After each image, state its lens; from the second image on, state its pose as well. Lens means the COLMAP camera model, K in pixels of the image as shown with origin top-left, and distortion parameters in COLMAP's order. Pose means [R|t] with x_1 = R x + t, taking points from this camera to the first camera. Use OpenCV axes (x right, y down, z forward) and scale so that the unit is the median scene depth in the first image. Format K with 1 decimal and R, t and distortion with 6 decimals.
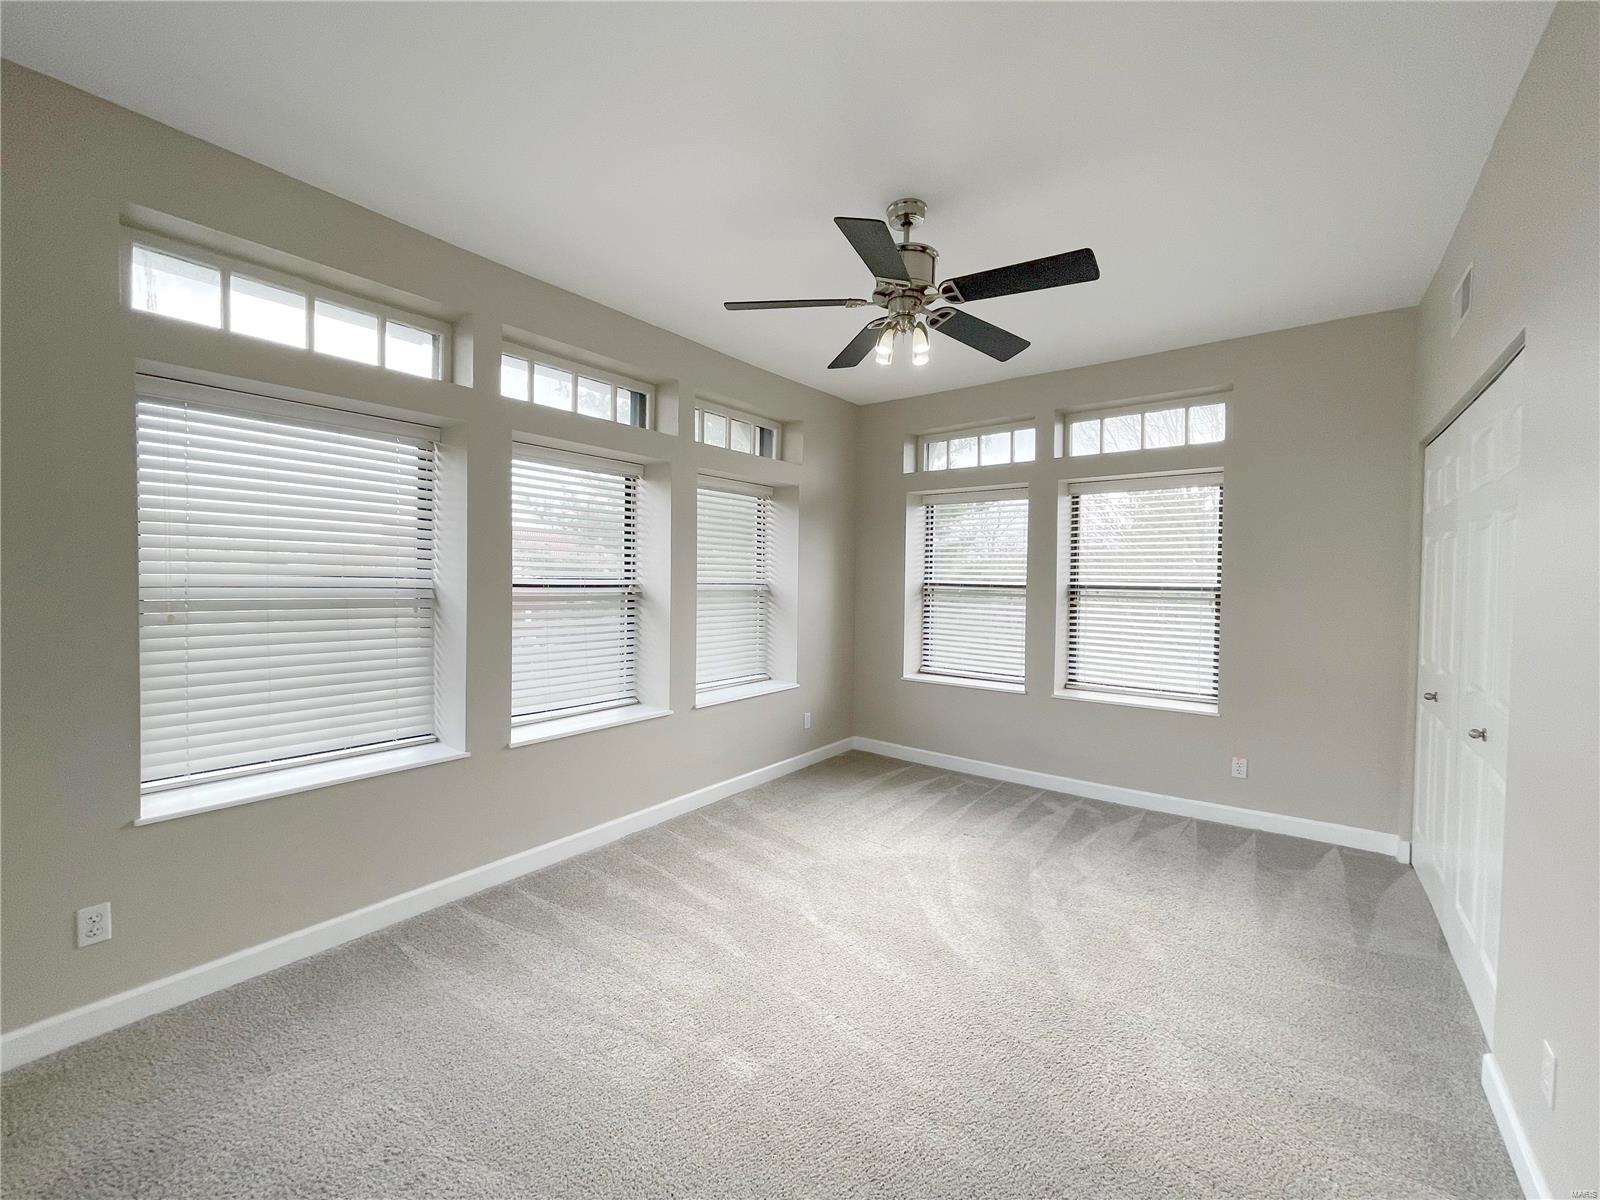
lens RADIAL K [[653.8, 0, 795.3], [0, 653.8, 590.3], [0, 0, 1]] dist [-0.000373, -0.000169]
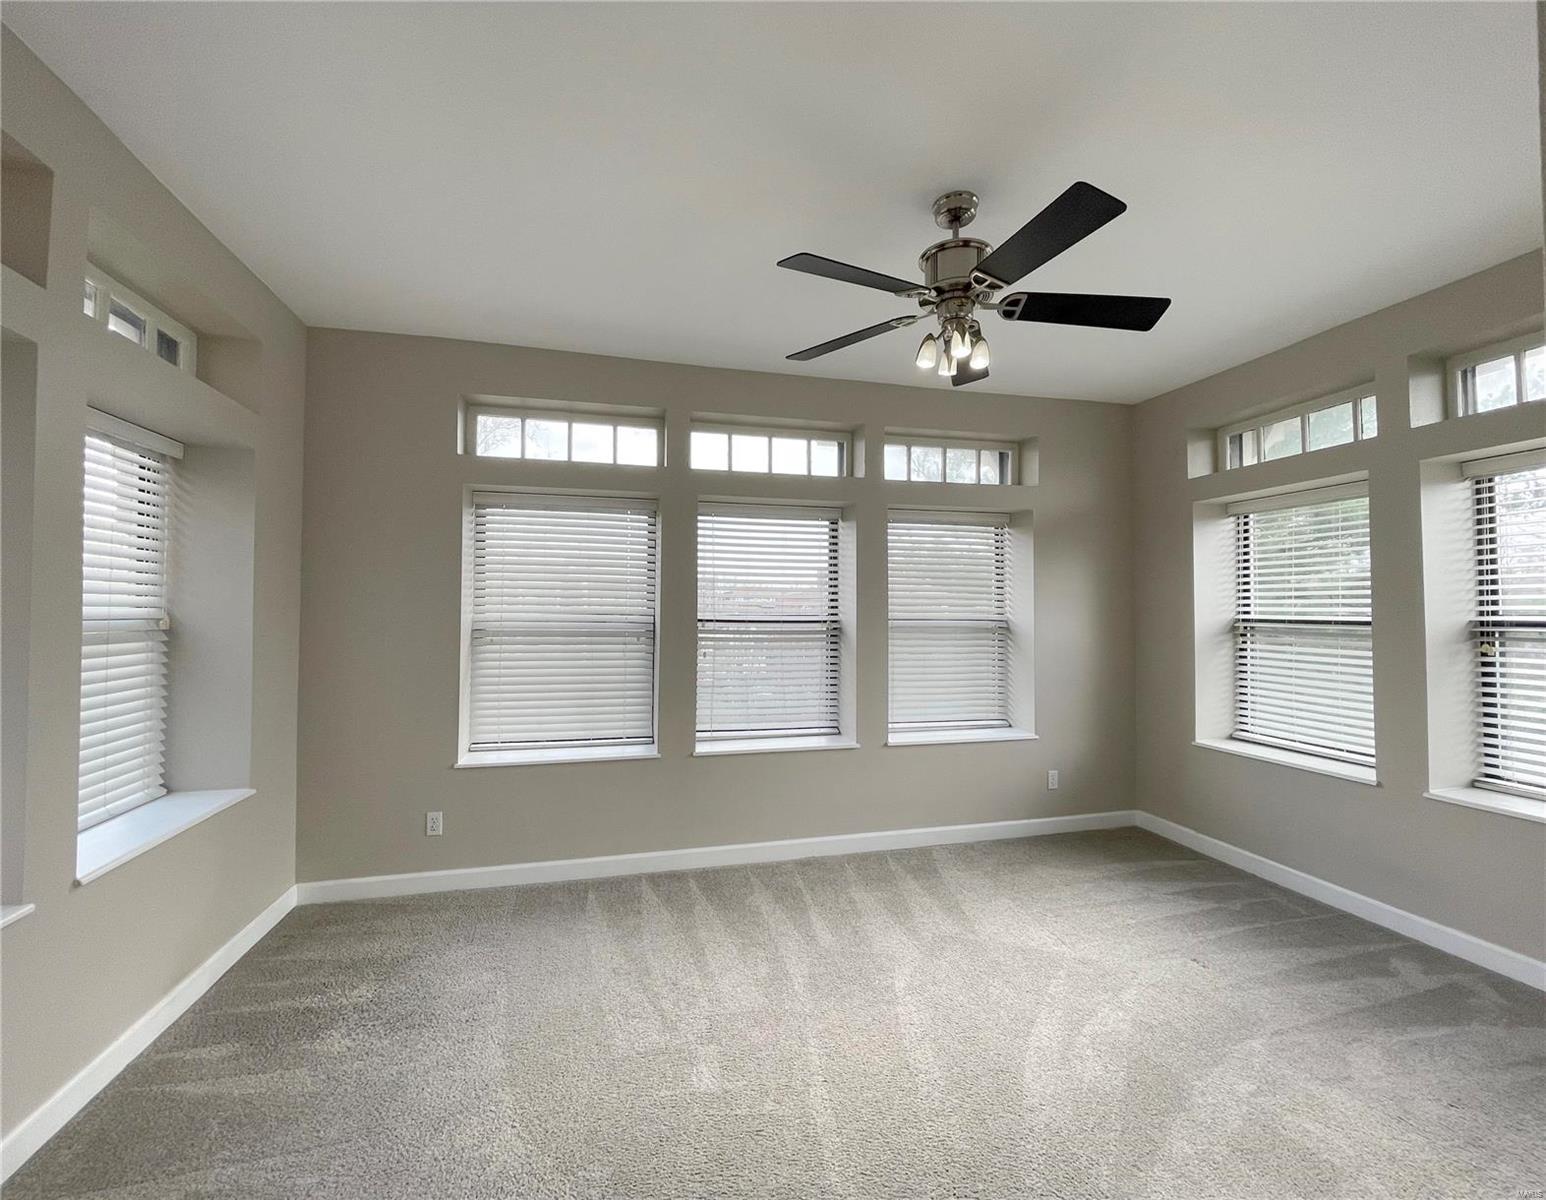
lens RADIAL K [[657.6, 0, 770.9], [0, 657.6, 590.8], [0, 0, 1]] dist [-0.002545, 0.000641]
pose [[0.782873, -0.028044, -0.621549, 0.331936], [-0.007095, 0.998516, -0.053989, 0.001445], [0.622140, 0.046677, 0.781513, 0.099981]]
